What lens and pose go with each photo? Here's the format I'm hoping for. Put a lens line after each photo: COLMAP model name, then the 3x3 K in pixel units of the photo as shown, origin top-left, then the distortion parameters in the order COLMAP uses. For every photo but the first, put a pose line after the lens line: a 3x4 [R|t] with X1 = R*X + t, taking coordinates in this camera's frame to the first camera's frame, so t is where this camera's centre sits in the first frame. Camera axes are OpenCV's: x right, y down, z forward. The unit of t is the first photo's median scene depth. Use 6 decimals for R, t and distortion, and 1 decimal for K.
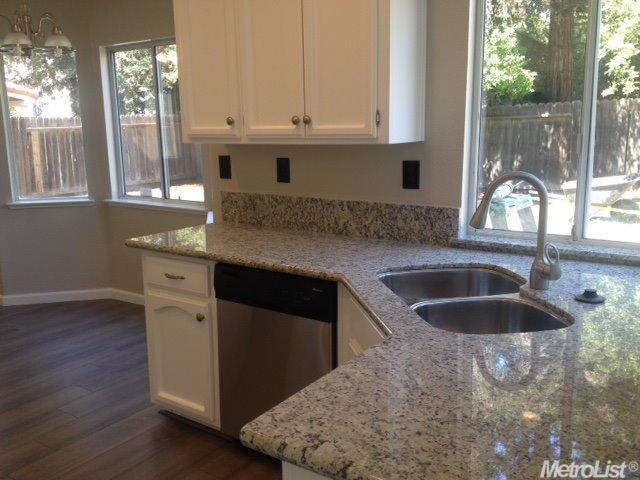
lens RADIAL K [[605.9, 0, 319.2], [0, 605.9, 239.2], [0, 0, 1]] dist [0.010349, 0.000000]
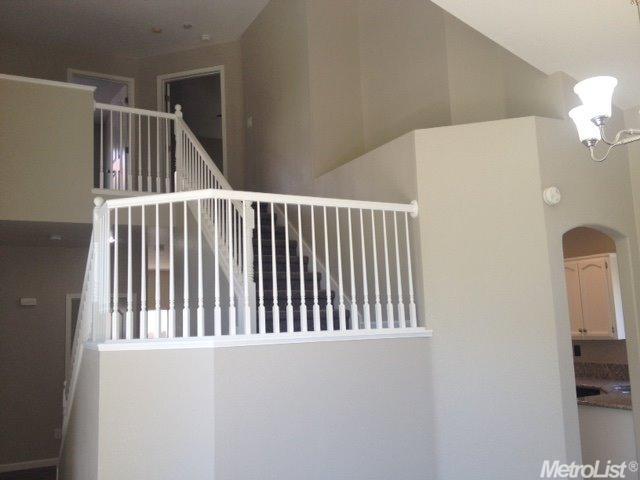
lens RADIAL K [[605.9, 0, 319.3], [0, 605.9, 239.8], [0, 0, 1]] dist [0.010349, 0.000000]
pose [[0.891216, -0.077362, -0.446934, 0.142702], [-0.066560, 0.952375, -0.297577, 0.257056], [0.448670, 0.294953, 0.843622, -1.645280]]
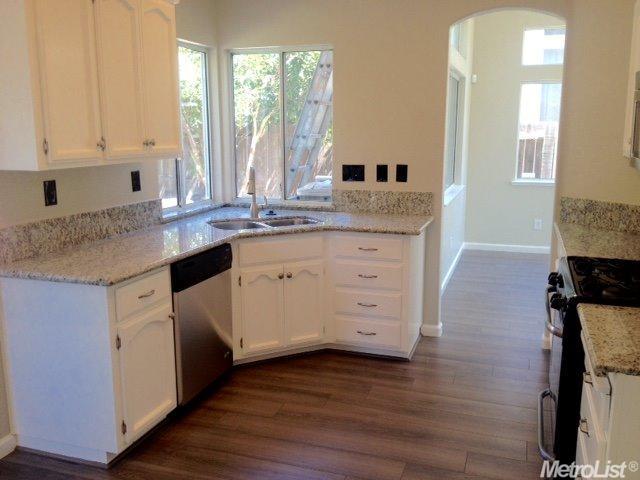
lens RADIAL K [[605.9, 0, 319.3], [0, 605.9, 240.9], [0, 0, 1]] dist [0.010349, 0.000000]
pose [[-0.297671, -0.151686, 0.942541, -1.227420], [0.192339, 0.957522, 0.214841, -0.180705], [-0.935092, 0.245240, -0.255851, 0.929047]]
